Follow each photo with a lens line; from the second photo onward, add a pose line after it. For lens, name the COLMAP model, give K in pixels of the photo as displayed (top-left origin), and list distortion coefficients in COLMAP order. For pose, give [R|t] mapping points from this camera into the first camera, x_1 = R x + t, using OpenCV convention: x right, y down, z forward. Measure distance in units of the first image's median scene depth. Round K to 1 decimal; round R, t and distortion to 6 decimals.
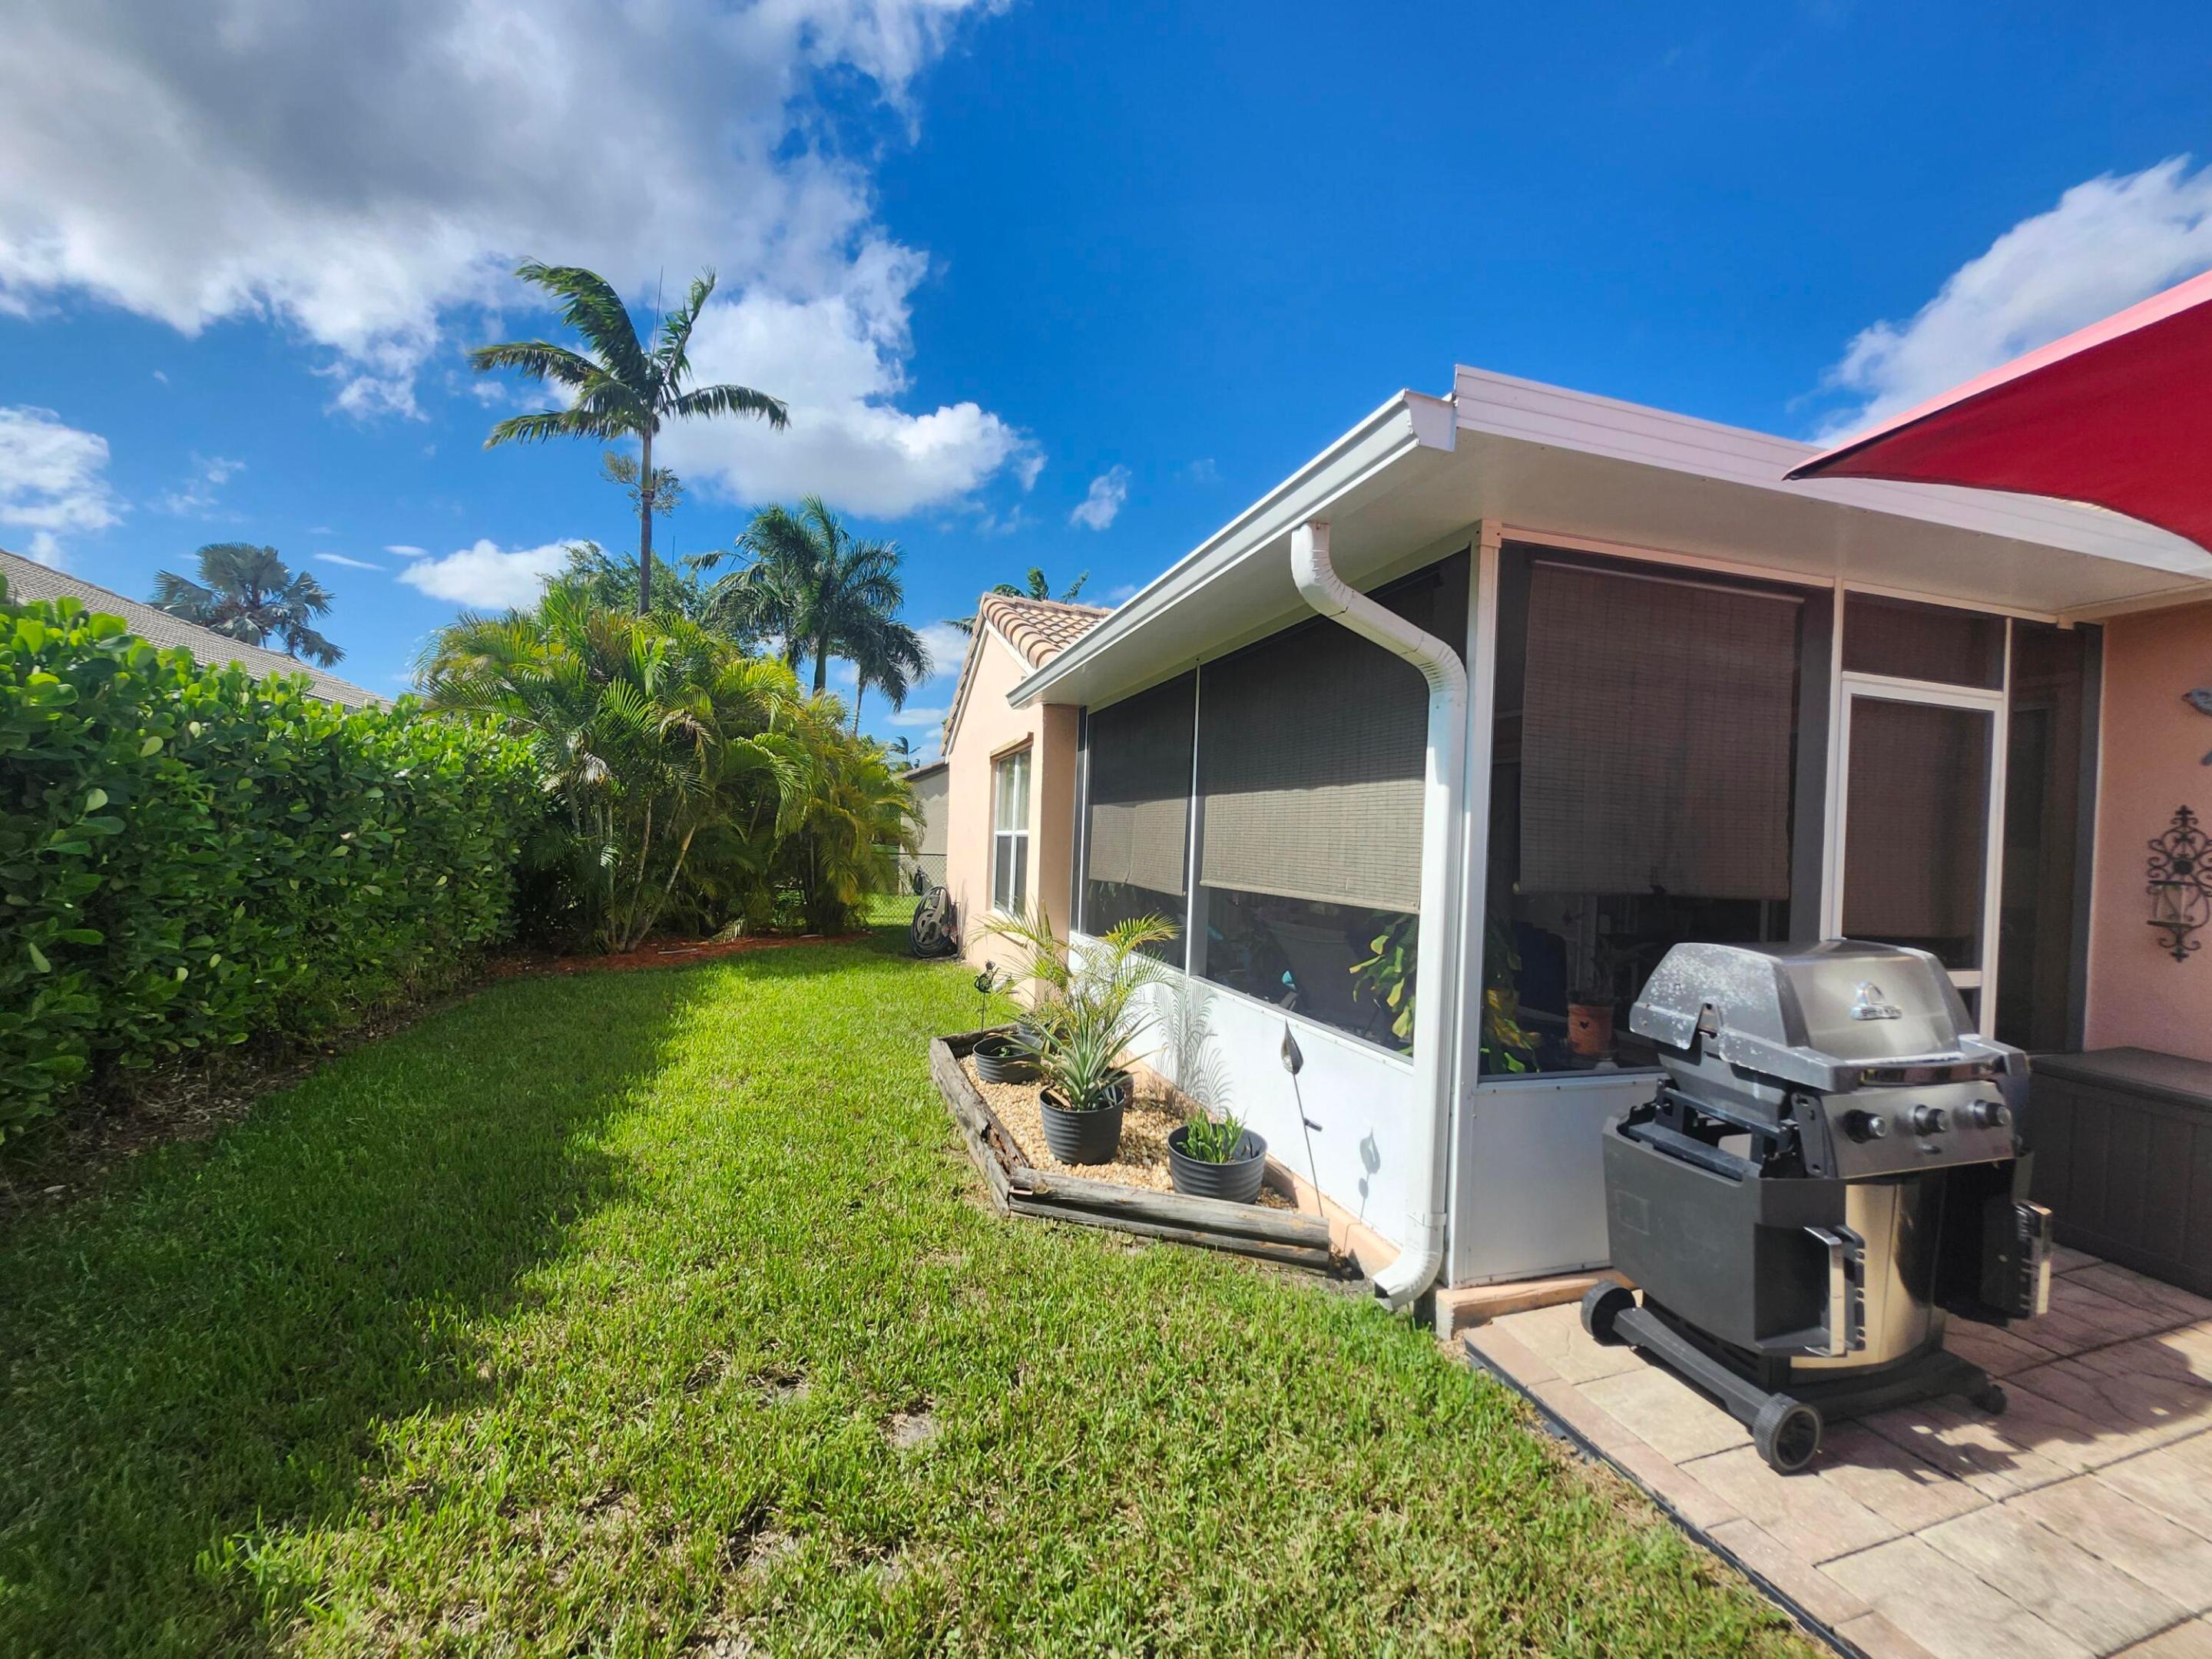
lens RADIAL K [[884.6, 0, 1104.4], [0, 884.6, 837.3], [0, 0, 1]] dist [0.001145, -0.000183]
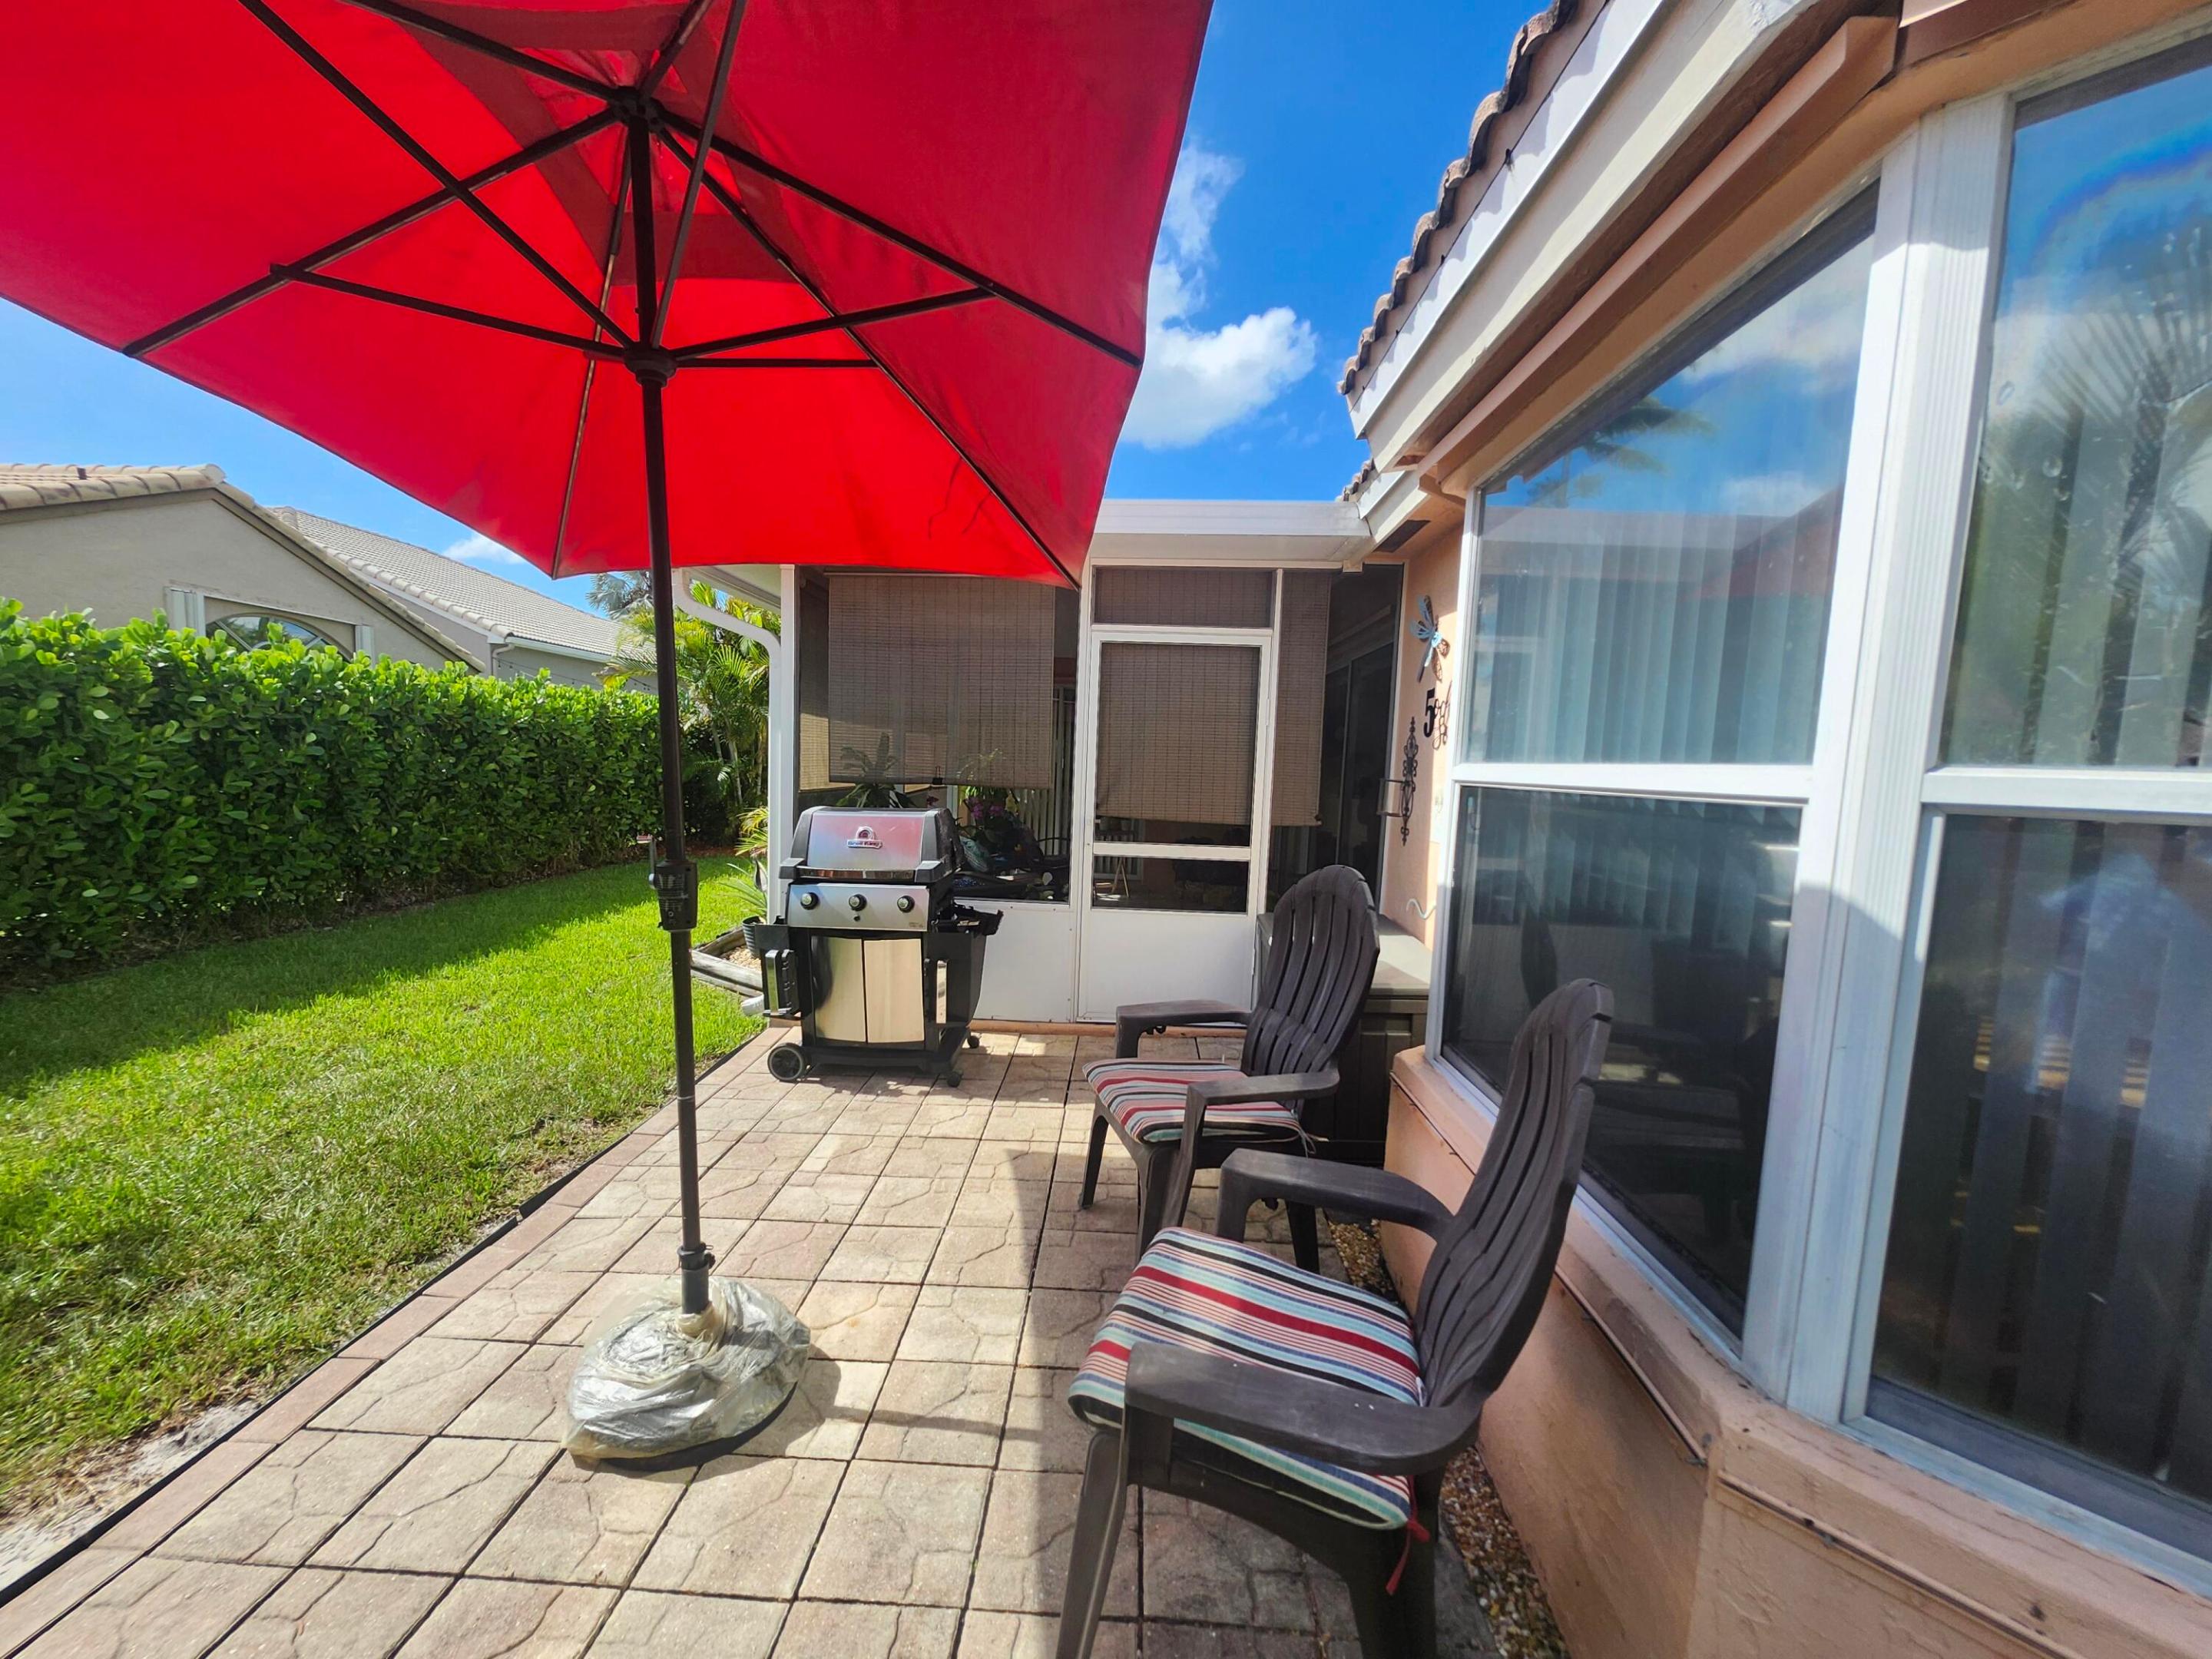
lens RADIAL K [[877.0, 0, 1102.3], [0, 877.0, 854.5], [0, 0, 1]] dist [-0.013837, -0.000015]
pose [[0.942662, 0.030321, -0.332369, 1.252255], [0.003444, 0.994928, 0.100531, 0.030510], [0.333732, -0.095912, 0.937776, -0.295550]]
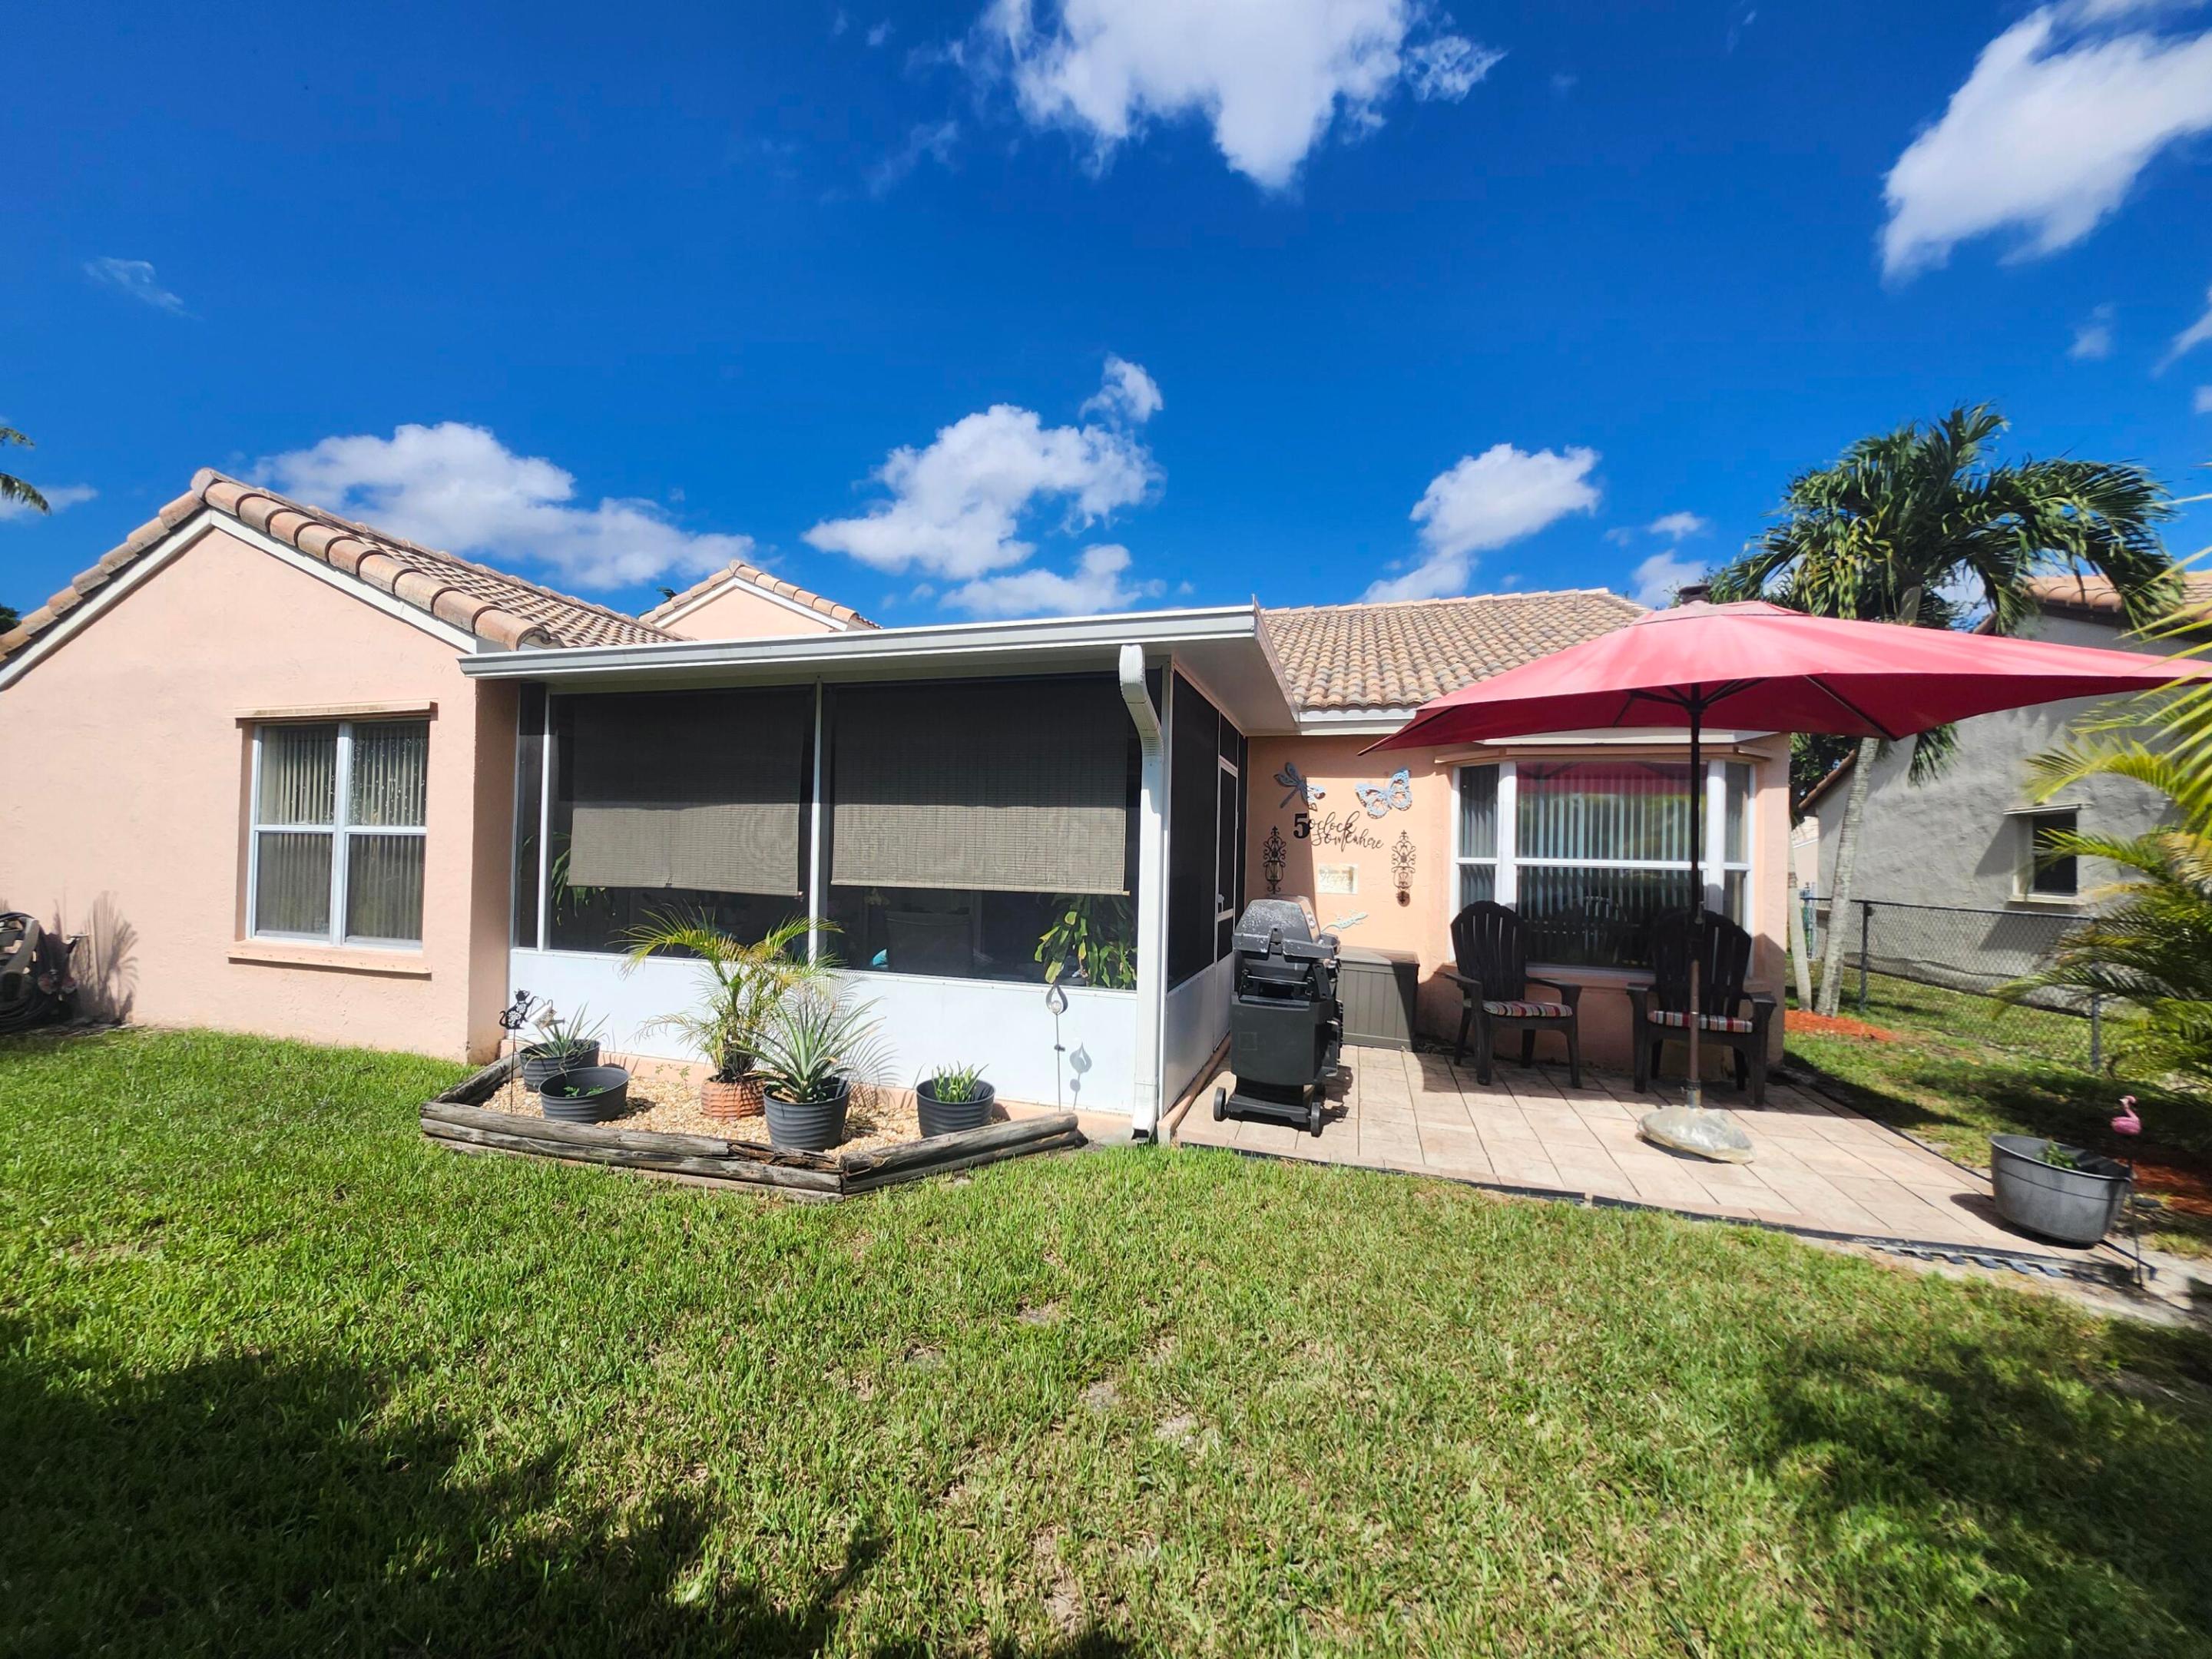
lens RADIAL K [[877.3, 0, 1106.0], [0, 877.3, 829.5], [0, 0, 1]] dist [-0.012041, 0.000029]
pose [[0.549991, 0.004781, 0.835157, -0.830074], [-0.008018, 0.999968, -0.000444, -0.023077], [-0.835132, -0.006452, 0.550012, 0.155603]]
